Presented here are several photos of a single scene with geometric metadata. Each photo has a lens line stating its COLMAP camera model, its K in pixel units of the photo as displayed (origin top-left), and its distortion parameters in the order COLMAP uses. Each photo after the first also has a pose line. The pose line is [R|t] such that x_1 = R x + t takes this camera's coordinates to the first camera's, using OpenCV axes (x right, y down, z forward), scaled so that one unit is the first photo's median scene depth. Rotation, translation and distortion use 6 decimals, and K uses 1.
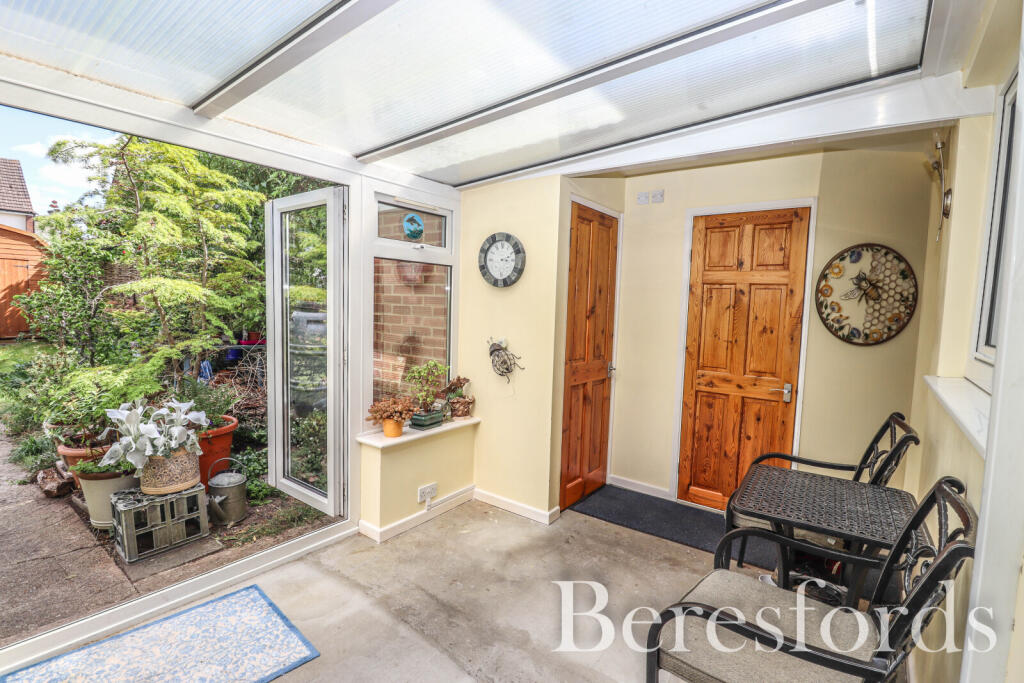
lens RADIAL K [[491.6, 0, 519.2], [0, 491.6, 339.7], [0, 0, 1]] dist [0.000045, -0.000421]
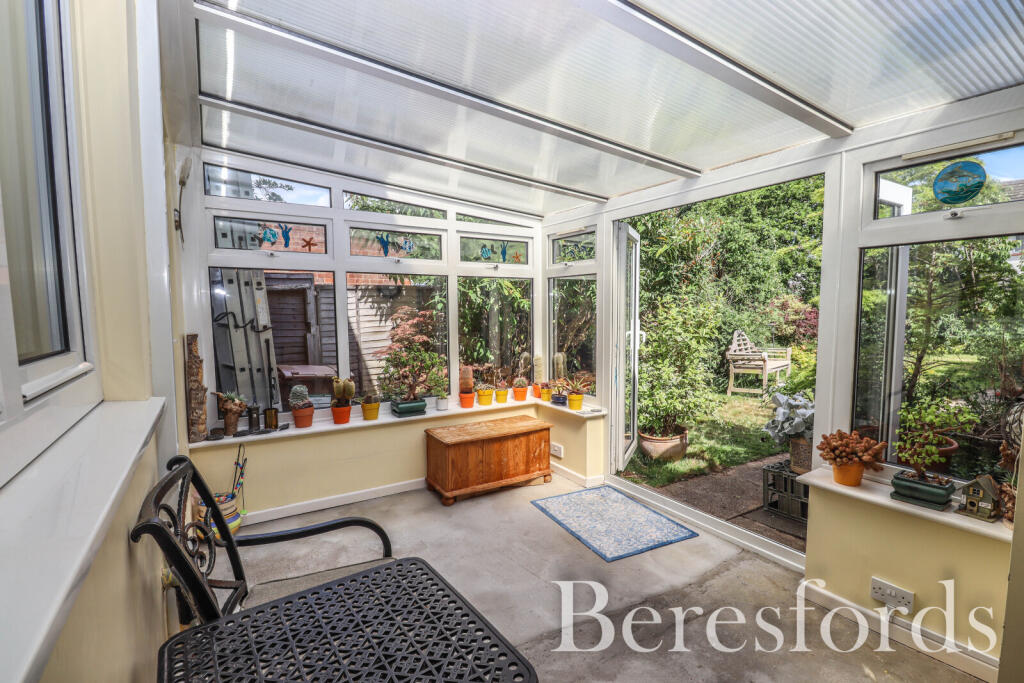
lens RADIAL K [[491.6, 0, 519.2], [0, 491.6, 339.7], [0, 0, 1]] dist [0.000045, -0.000421]
pose [[-0.366557, 0.030079, -0.929909, 0.769517], [-0.077019, 0.995066, 0.062546, -0.038041], [0.927202, 0.094548, -0.362432, 0.973443]]
